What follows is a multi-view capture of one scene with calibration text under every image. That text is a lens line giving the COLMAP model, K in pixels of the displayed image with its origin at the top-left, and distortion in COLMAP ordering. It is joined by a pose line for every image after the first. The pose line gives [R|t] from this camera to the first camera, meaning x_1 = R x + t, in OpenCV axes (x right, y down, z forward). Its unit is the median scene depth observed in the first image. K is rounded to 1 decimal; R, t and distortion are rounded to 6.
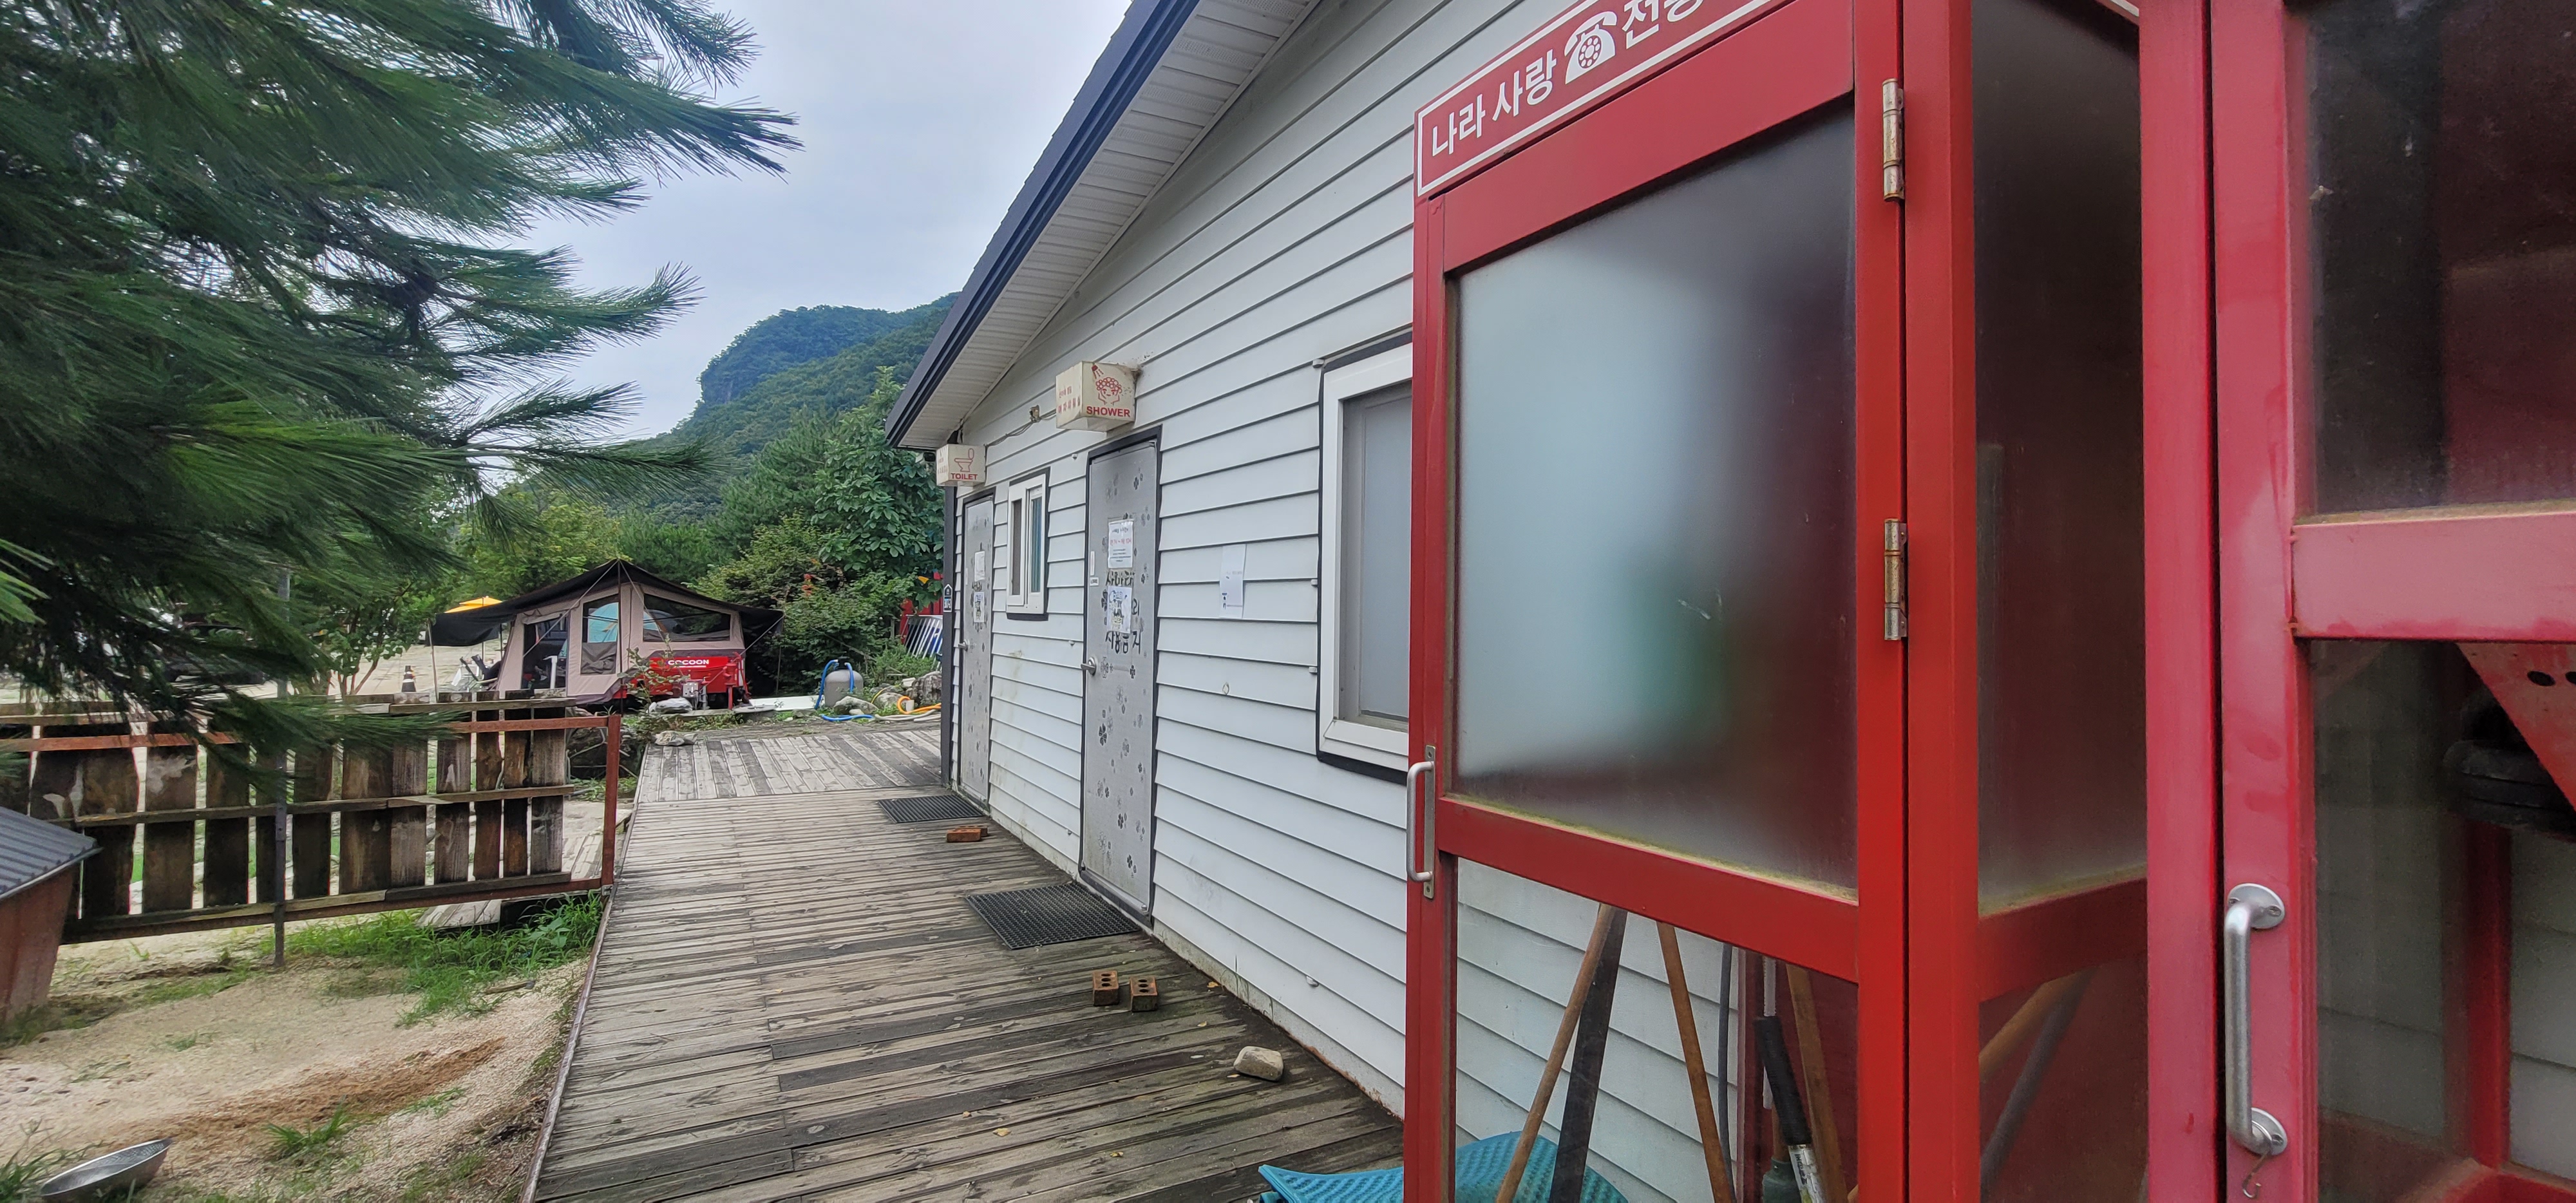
lens RADIAL K [[1049.8, 0, 1288.0], [0, 1049.8, 601.5], [0, 0, 1]] dist [-0.000764, -0.000058]
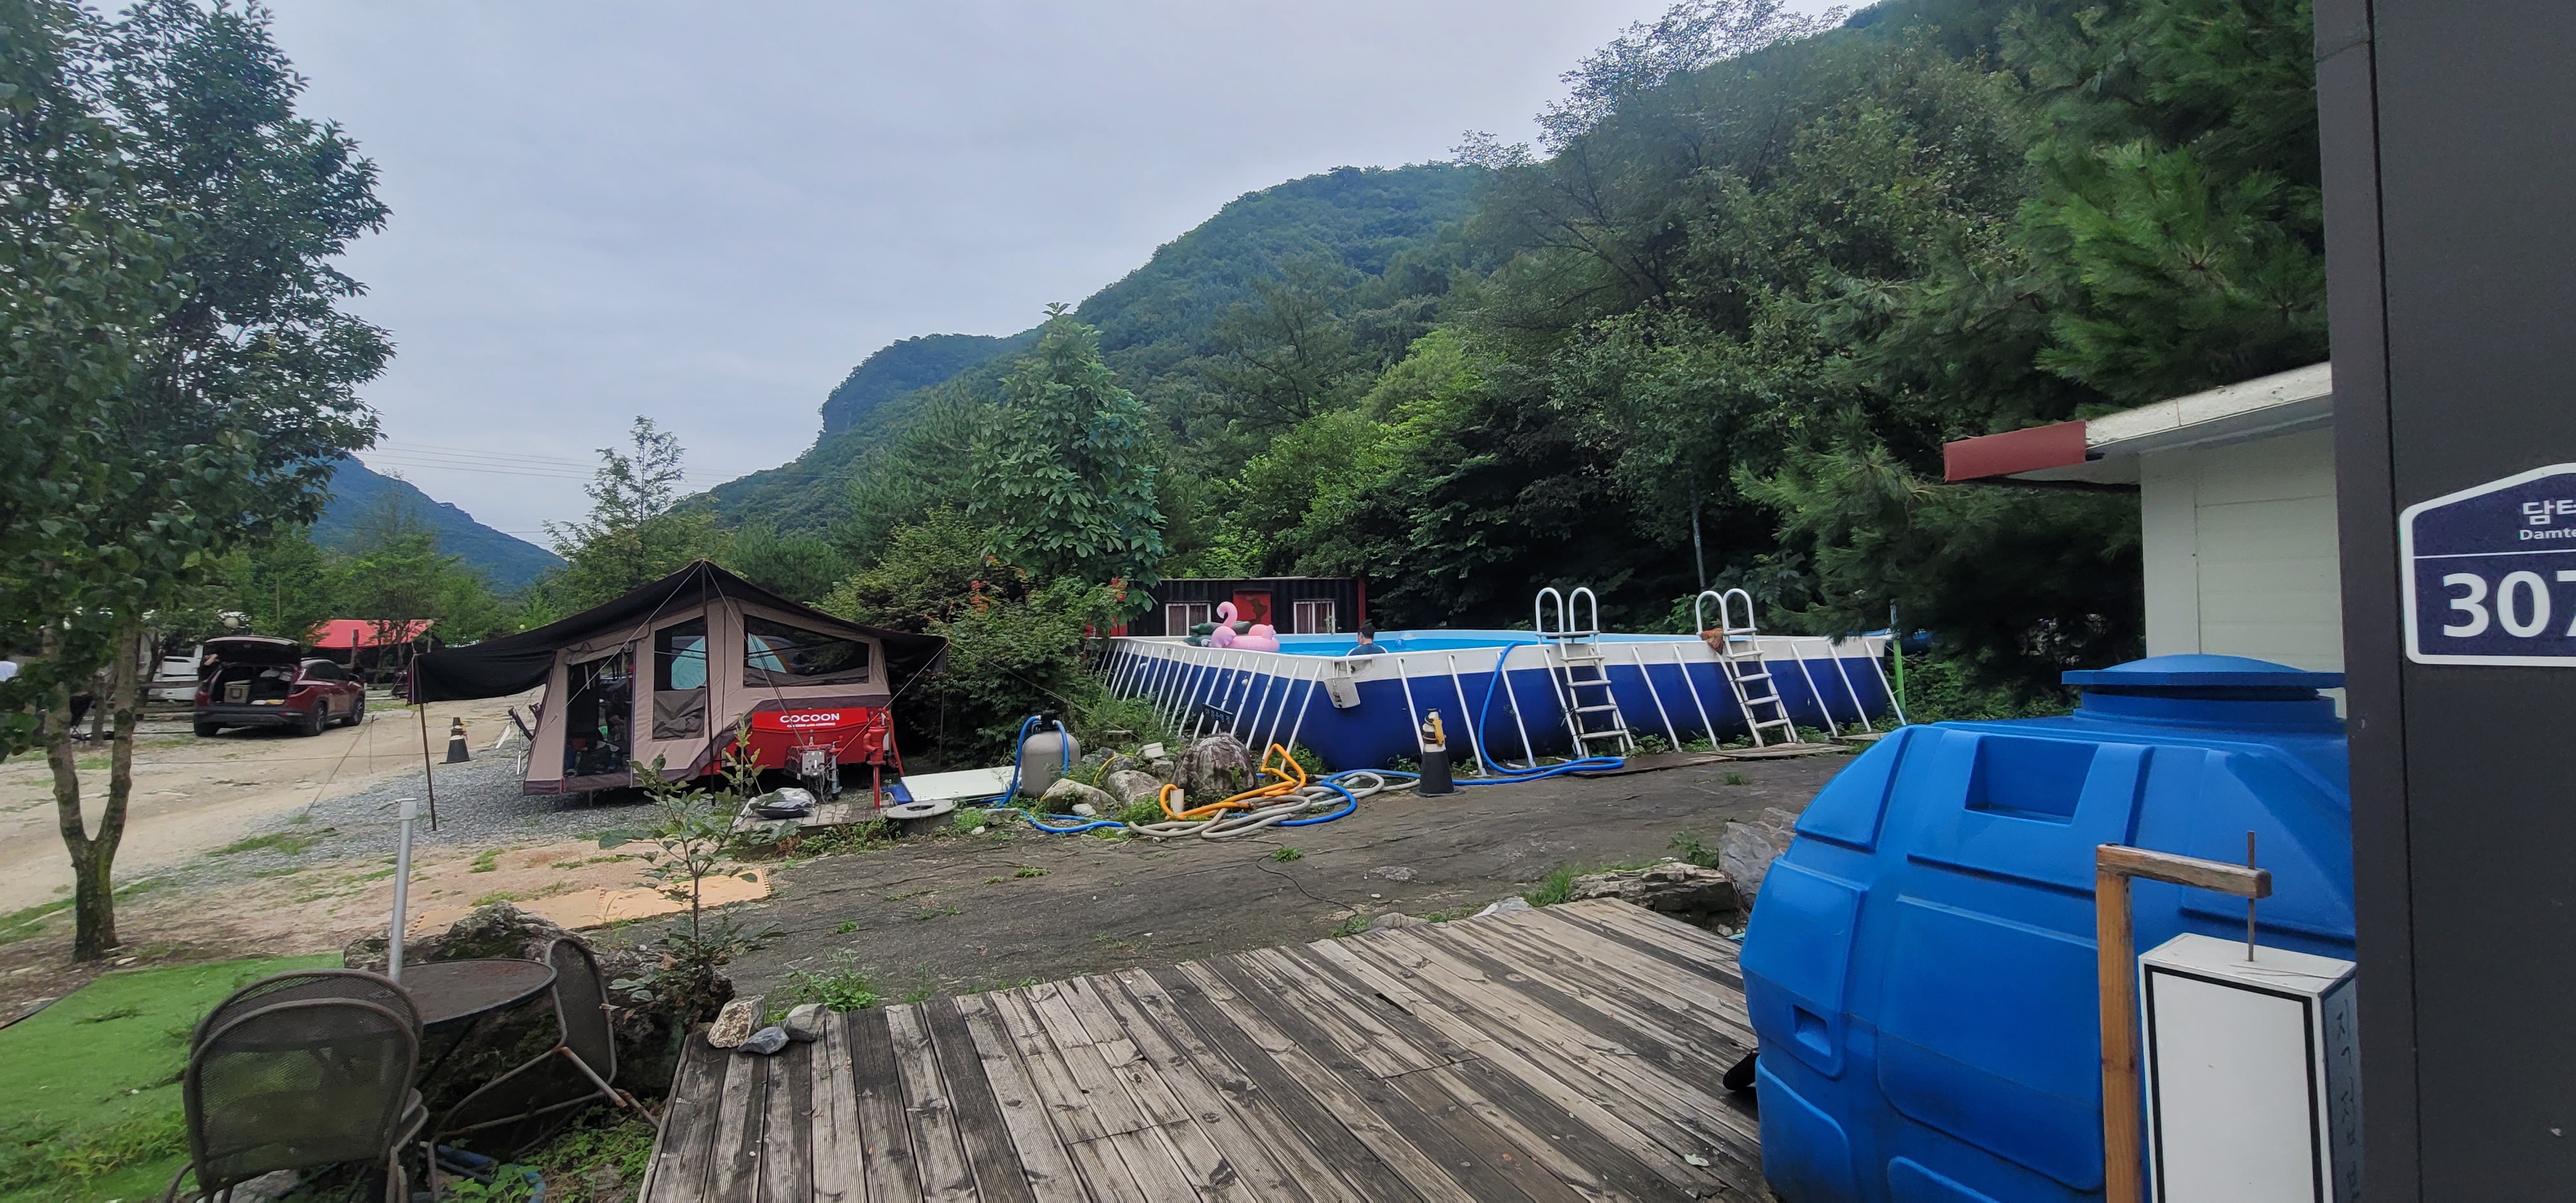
lens RADIAL K [[1049.8, 0, 1288.0], [0, 1049.8, 601.5], [0, 0, 1]] dist [-0.000764, -0.000058]
pose [[0.995295, -0.021847, -0.094393, -0.192218], [0.020734, 0.999704, -0.012757, -0.000191], [0.094644, 0.010740, 0.995453, 0.342448]]
